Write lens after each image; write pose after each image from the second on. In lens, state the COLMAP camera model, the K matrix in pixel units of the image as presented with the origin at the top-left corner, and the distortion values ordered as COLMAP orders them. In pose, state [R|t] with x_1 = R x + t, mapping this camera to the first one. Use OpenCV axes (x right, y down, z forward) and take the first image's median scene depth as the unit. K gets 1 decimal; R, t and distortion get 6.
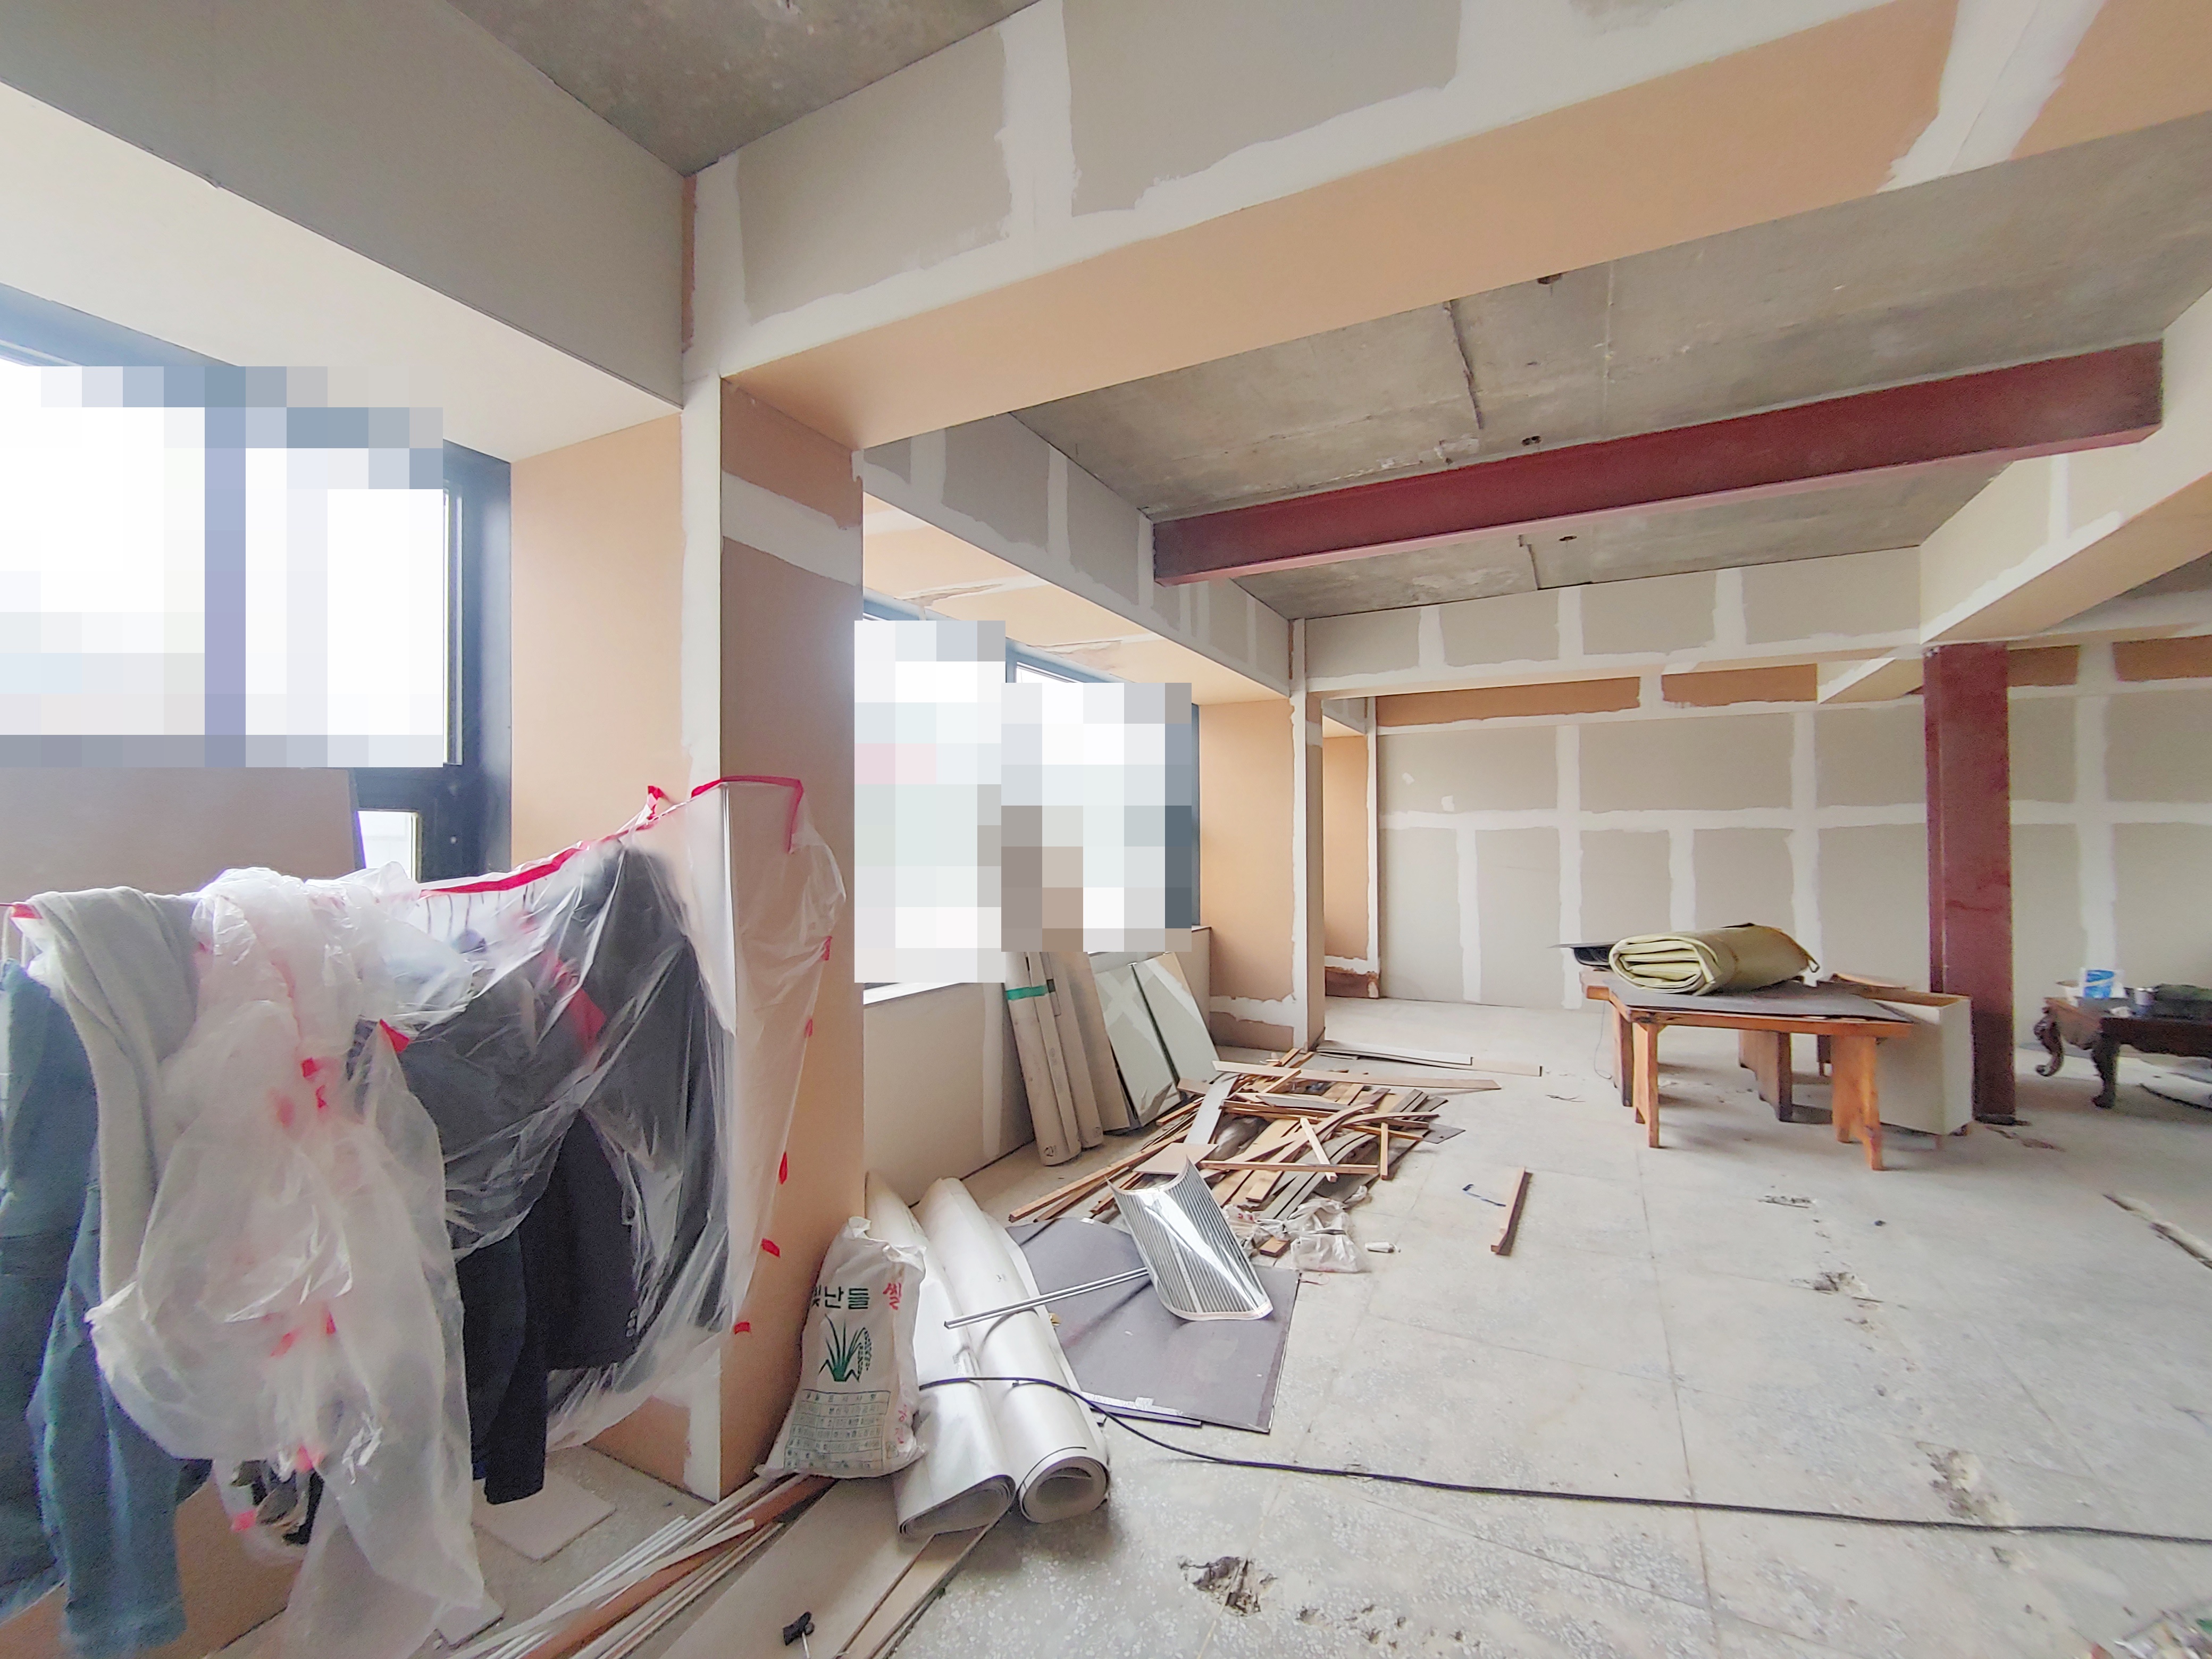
lens RADIAL K [[947.1, 0, 1102.0], [0, 947.1, 833.0], [0, 0, 1]] dist [0.002668, 0.000686]
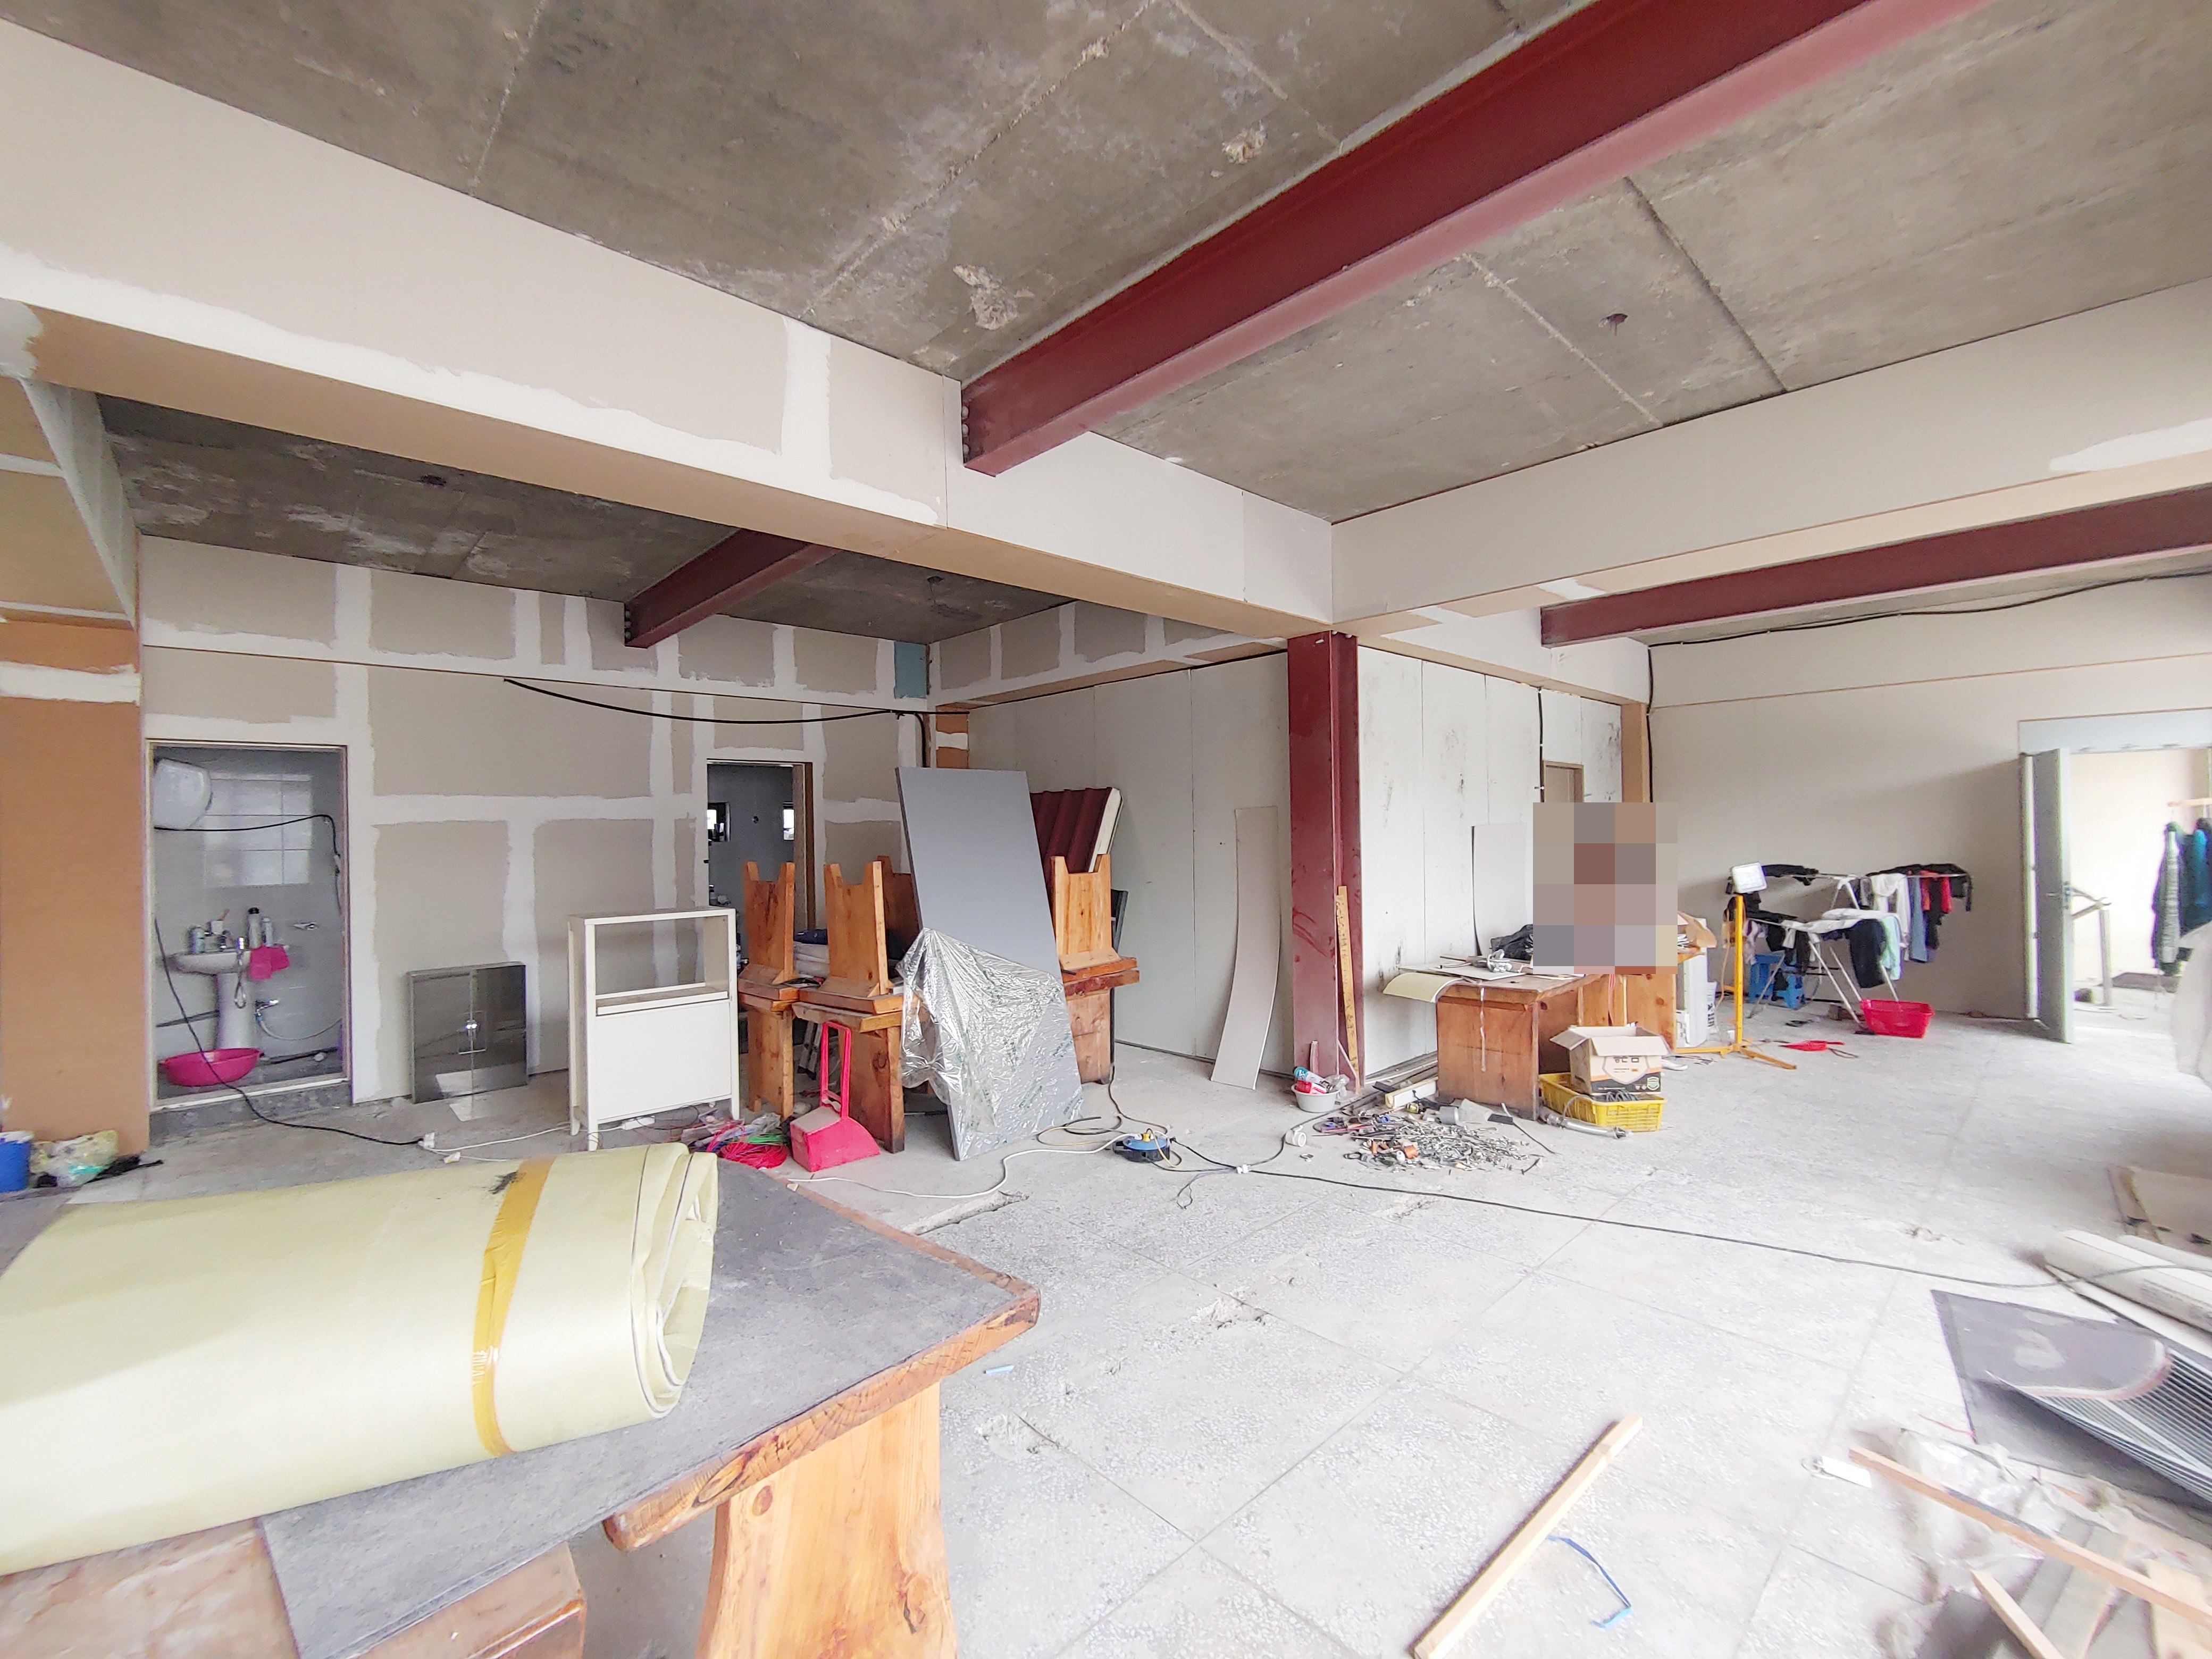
lens RADIAL K [[947.1, 0, 1103.5], [0, 947.1, 830.4], [0, 0, 1]] dist [0.002668, 0.000686]
pose [[-0.944999, 0.021083, 0.326393, 0.387980], [0.017630, 0.999753, -0.013534, 0.014022], [-0.326598, -0.007036, -0.945137, 1.273607]]
